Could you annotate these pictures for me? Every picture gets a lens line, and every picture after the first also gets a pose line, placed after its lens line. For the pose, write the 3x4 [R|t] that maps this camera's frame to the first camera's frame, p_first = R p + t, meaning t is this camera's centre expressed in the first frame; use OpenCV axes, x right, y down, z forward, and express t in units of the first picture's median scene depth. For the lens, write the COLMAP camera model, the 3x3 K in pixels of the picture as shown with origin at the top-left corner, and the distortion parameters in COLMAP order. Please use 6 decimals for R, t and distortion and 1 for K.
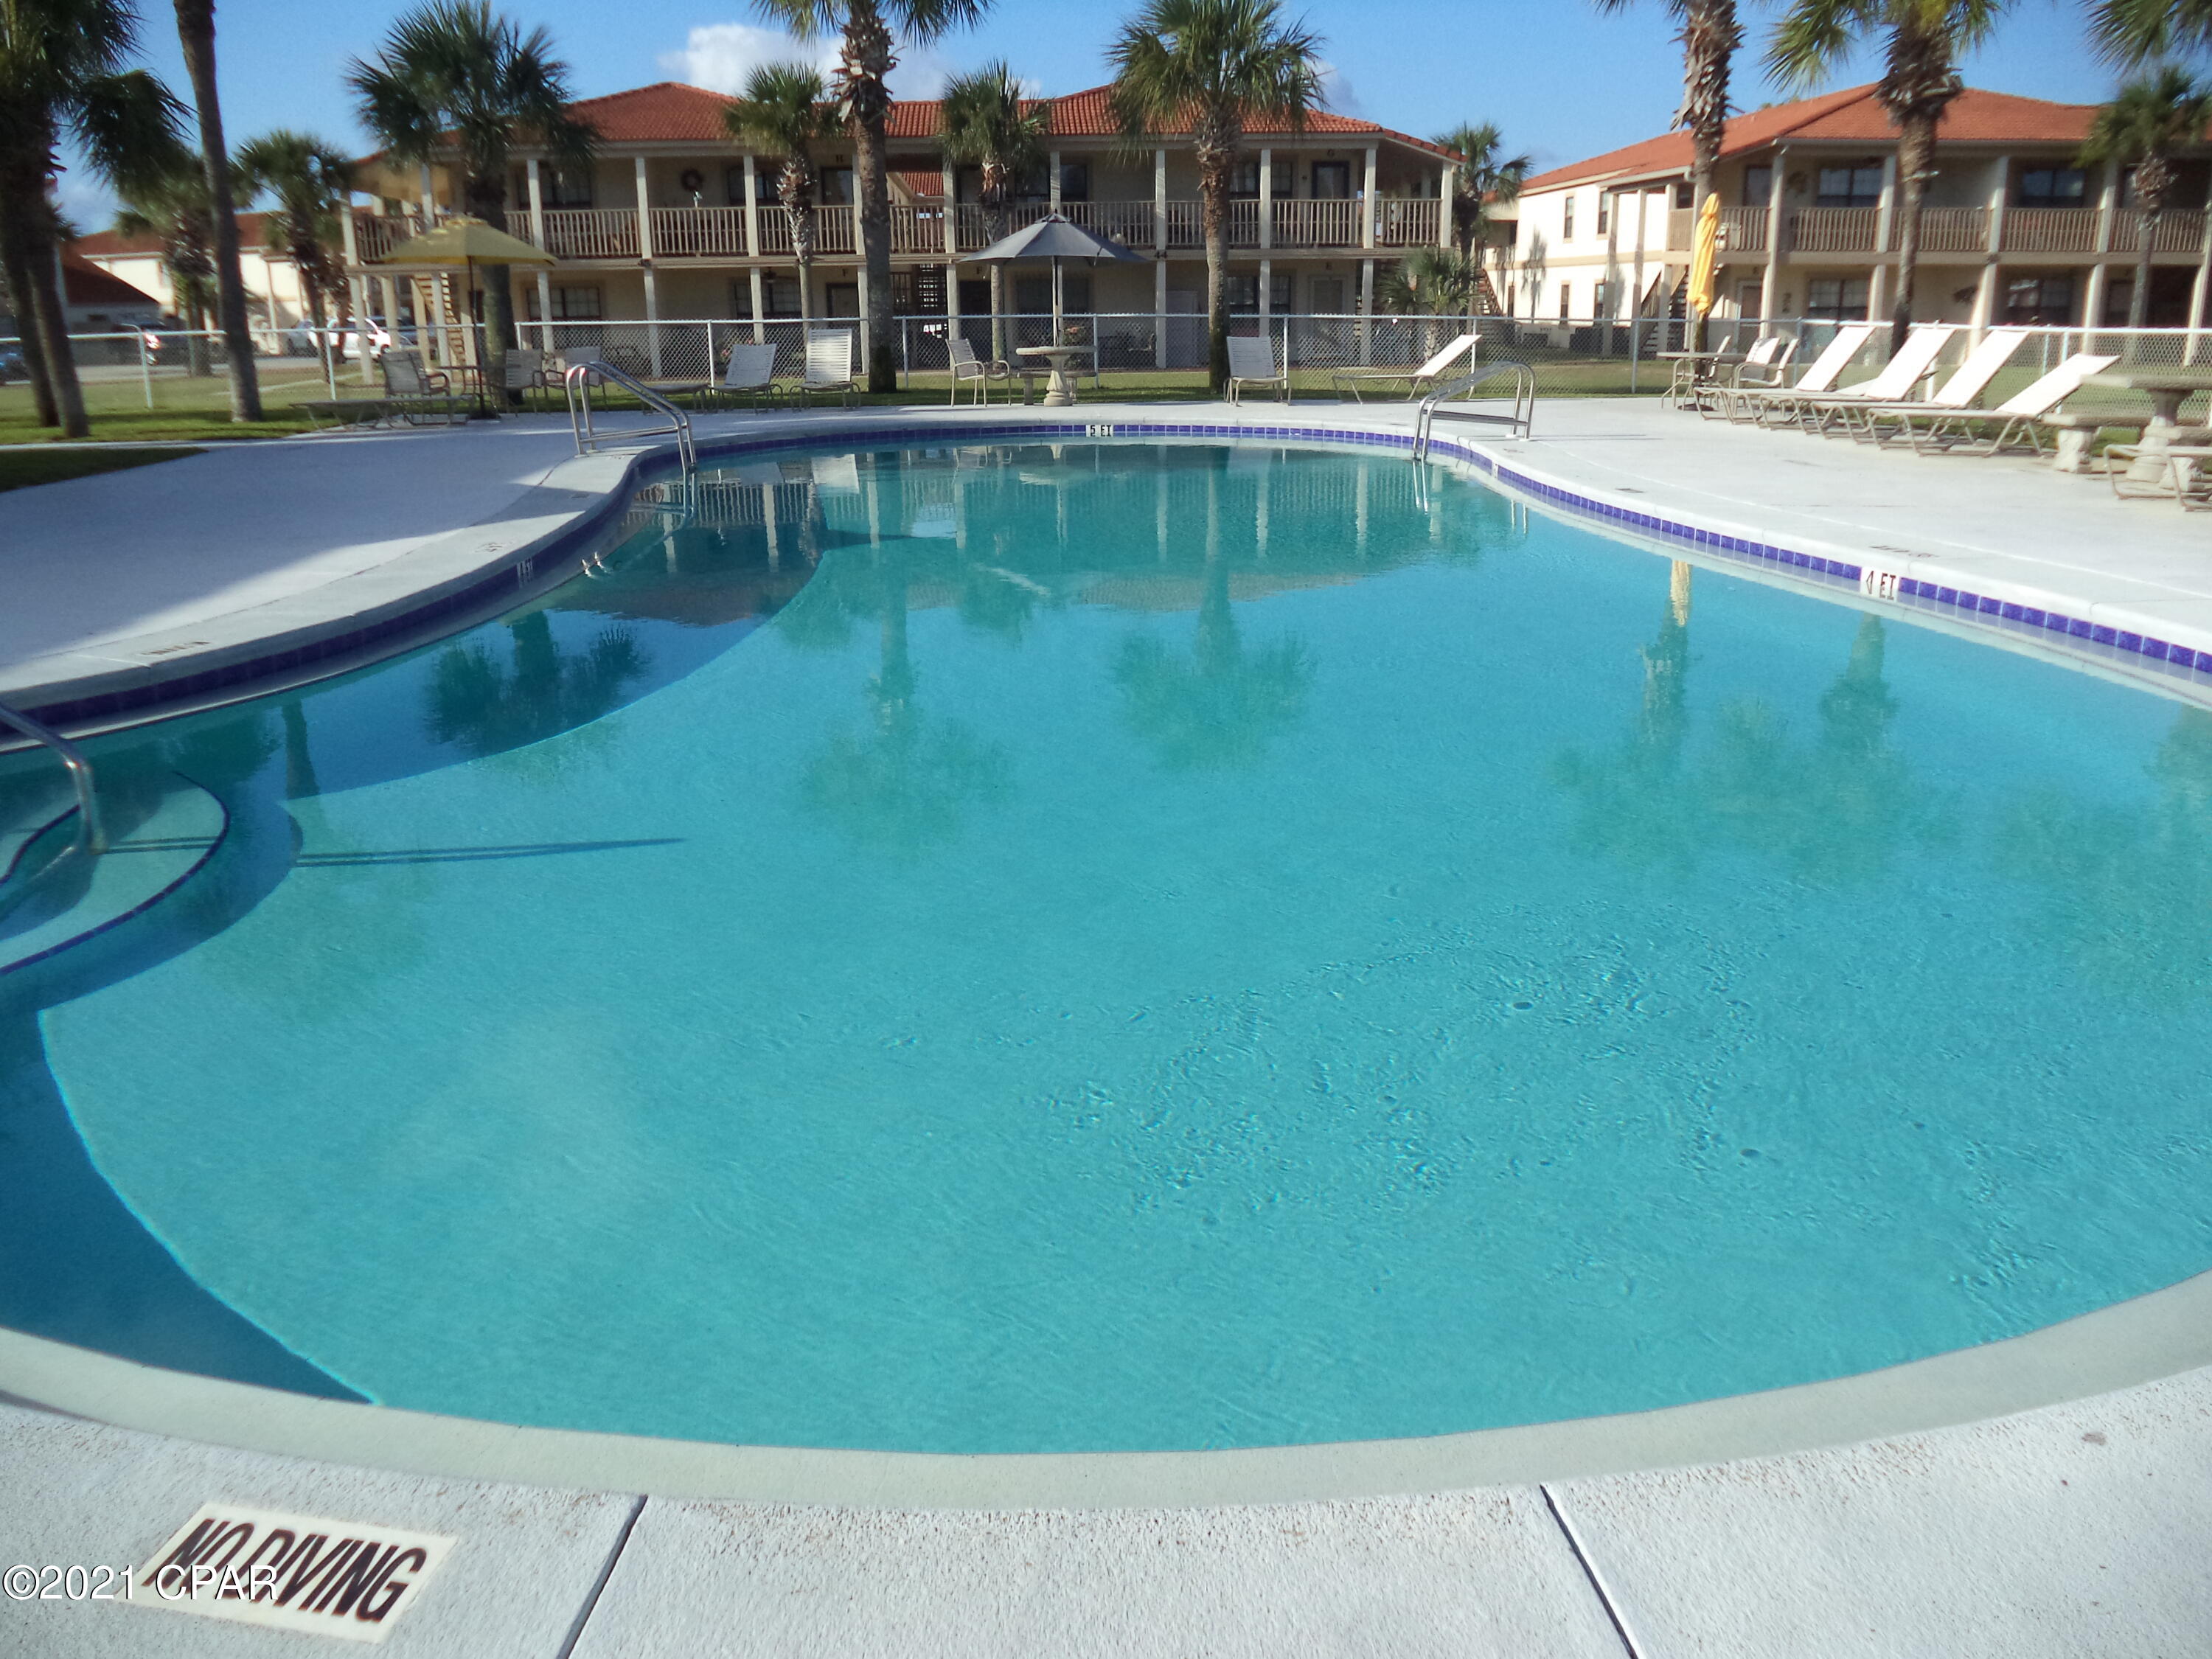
lens RADIAL K [[1775.2, 0, 1110.1], [0, 1775.2, 835.3], [0, 0, 1]] dist [-0.047606, 0.004014]
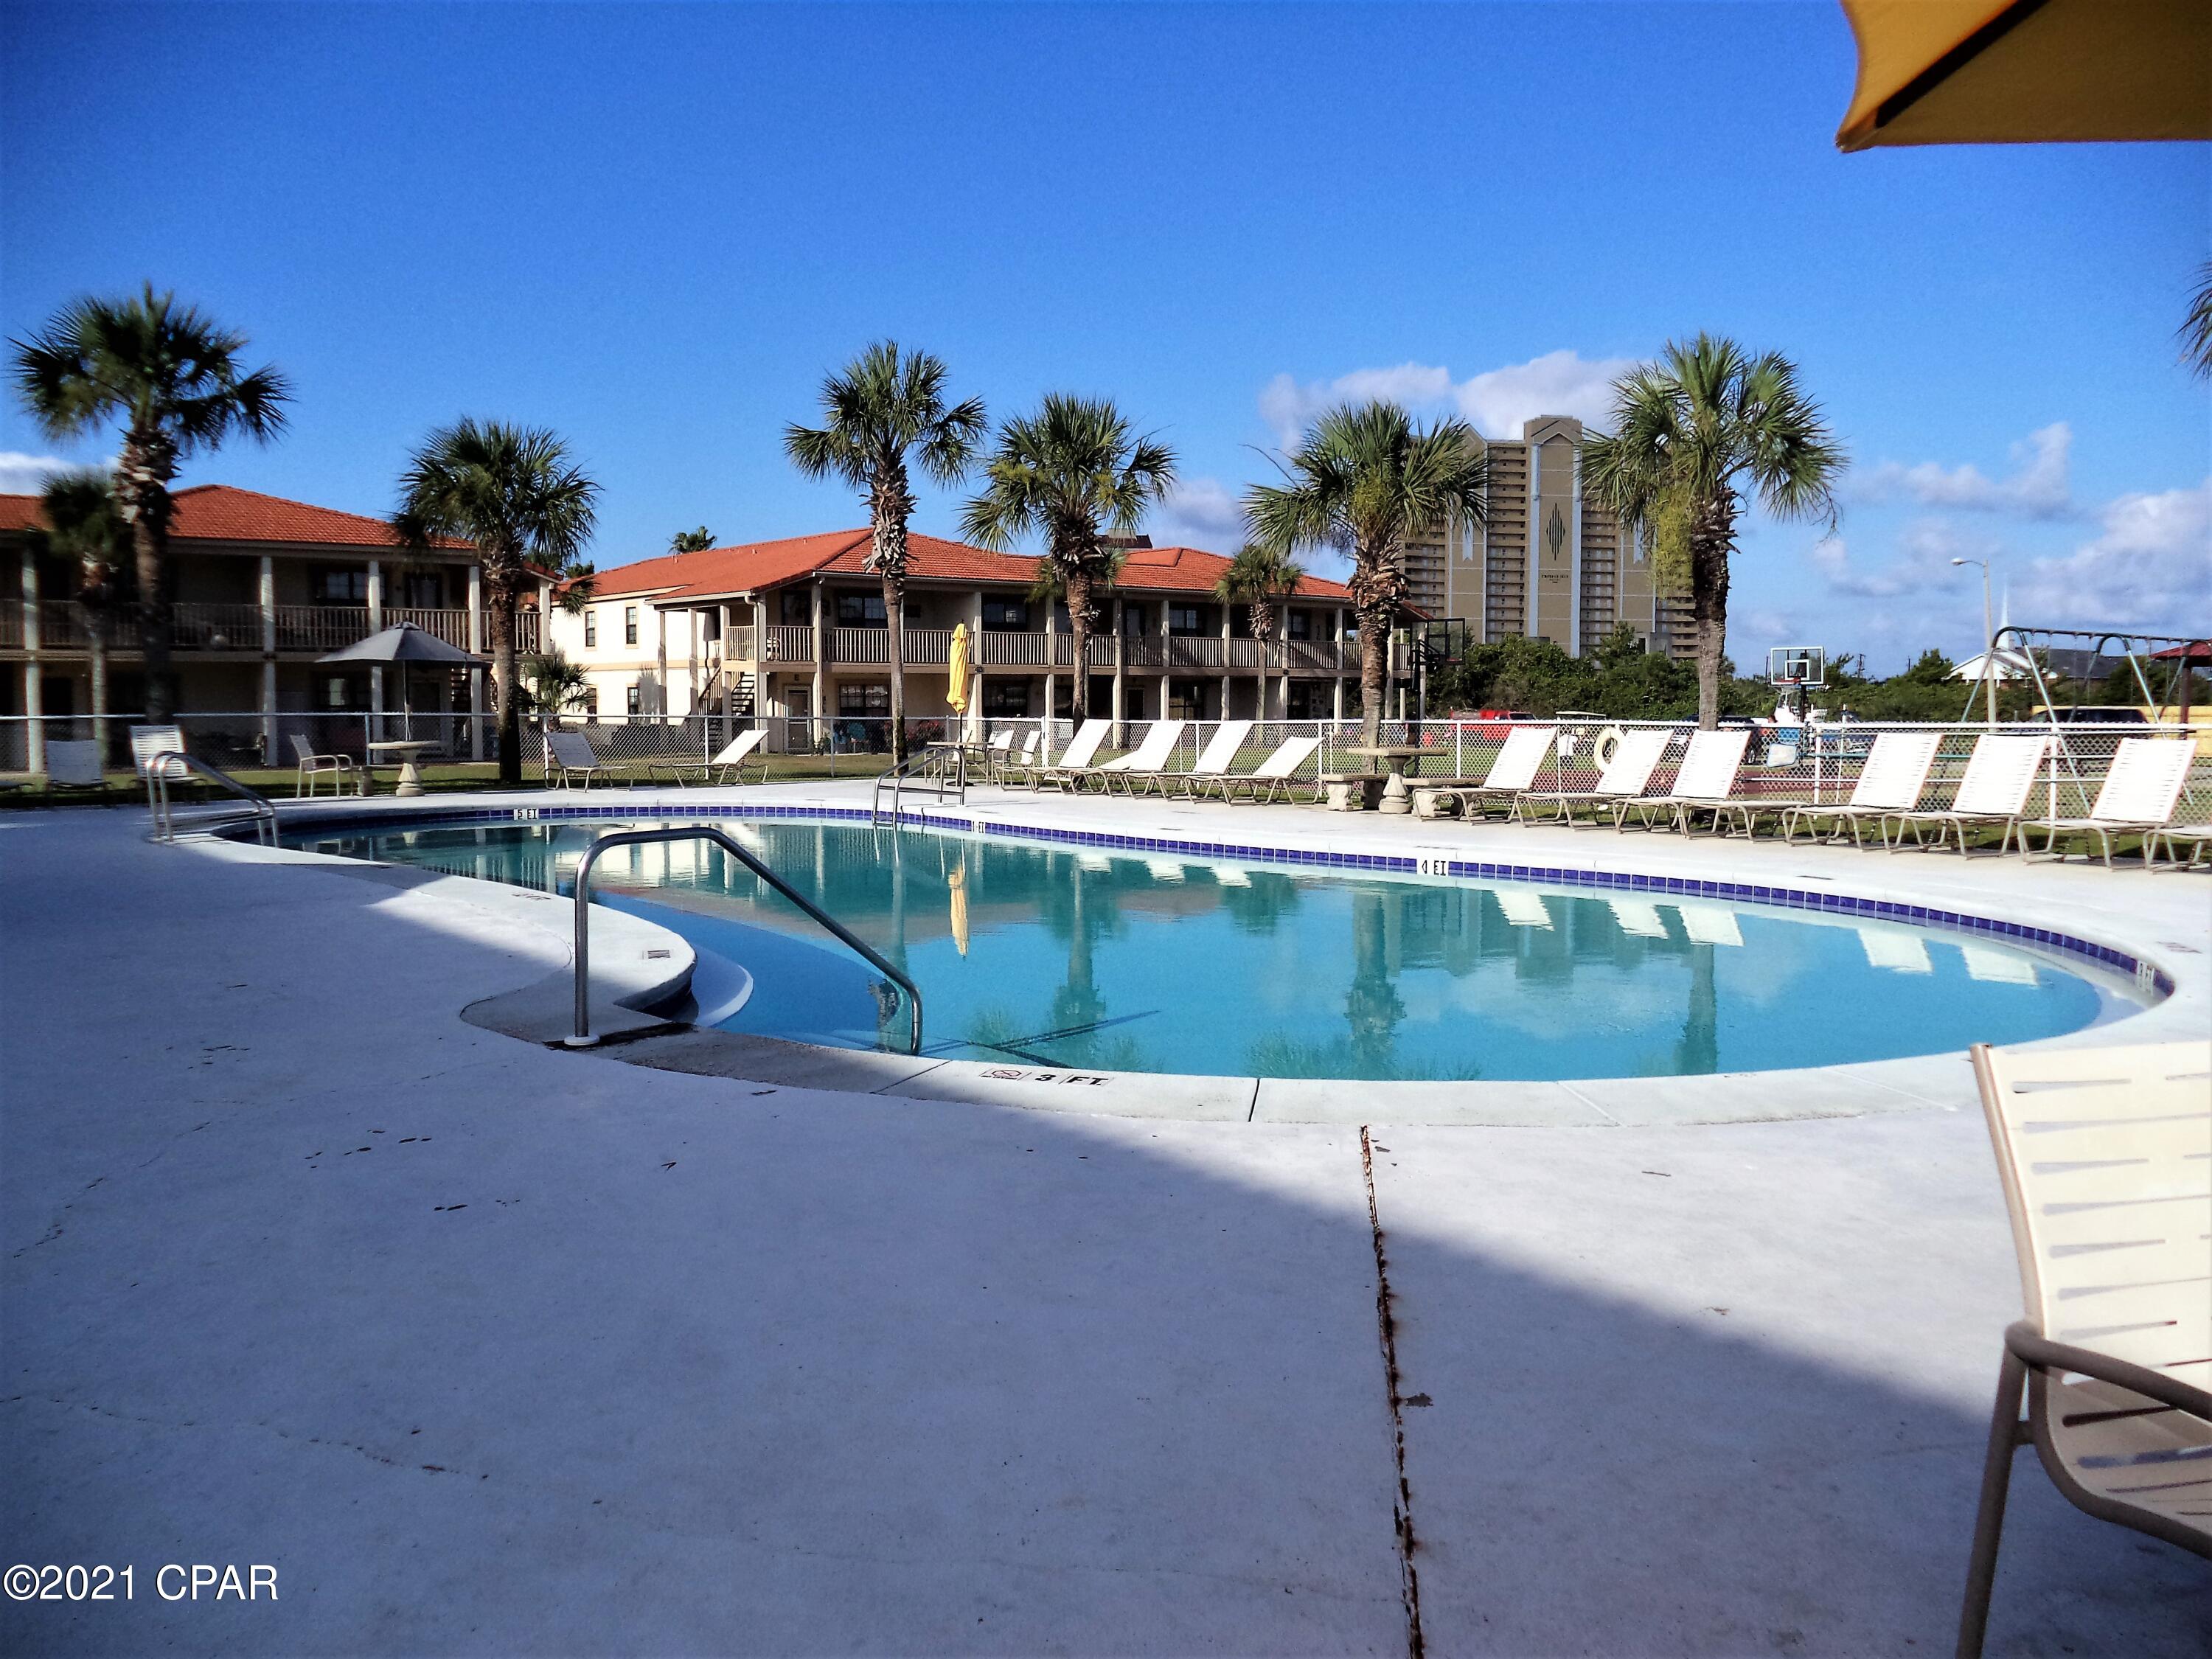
lens RADIAL K [[1775.2, 0, 1103.9], [0, 1775.2, 828.3], [0, 0, 1]] dist [-0.047606, 0.004014]
pose [[0.804603, -0.033043, 0.592893, -0.248083], [0.163873, 0.972034, -0.168215, 0.016012], [-0.570754, 0.232505, 0.787516, -0.046177]]
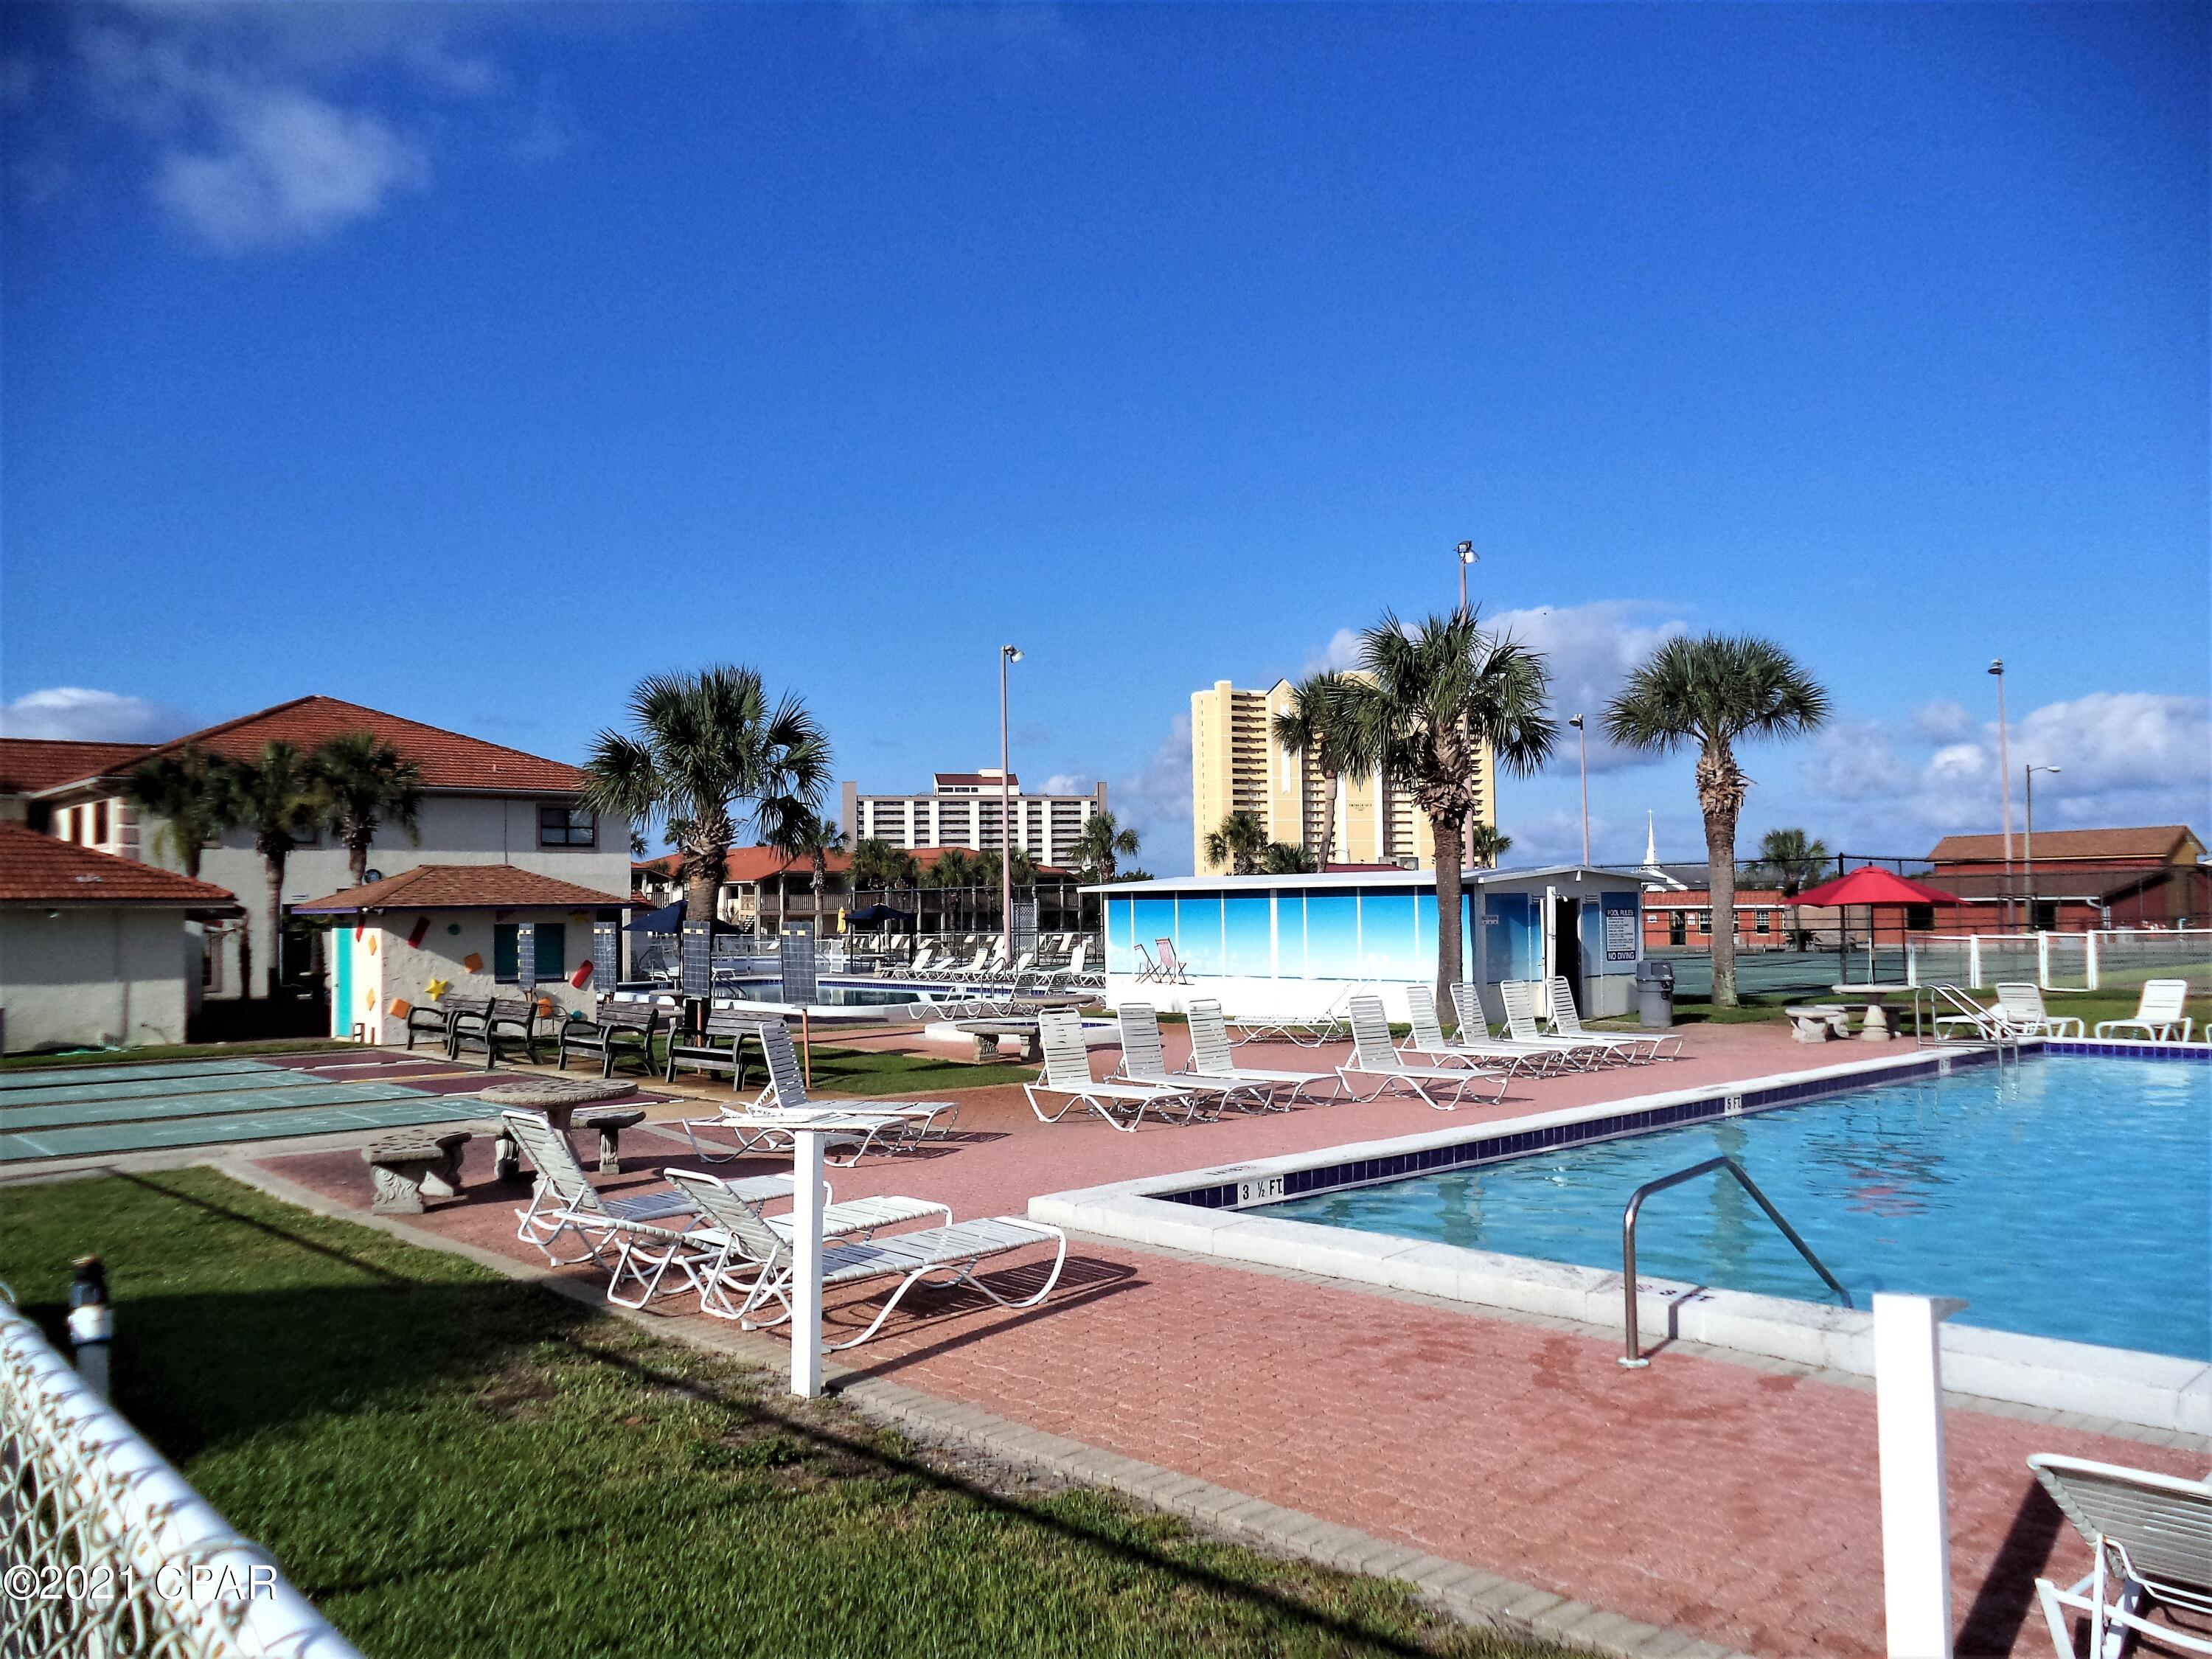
lens RADIAL K [[1775.2, 0, 1105.5], [0, 1775.2, 829.5], [0, 0, 1]] dist [-0.047606, 0.004014]
pose [[0.765941, 0.032755, 0.642076, -1.385587], [0.186009, 0.944698, -0.270085, 0.533594], [-0.615415, 0.326302, 0.717490, -1.830733]]
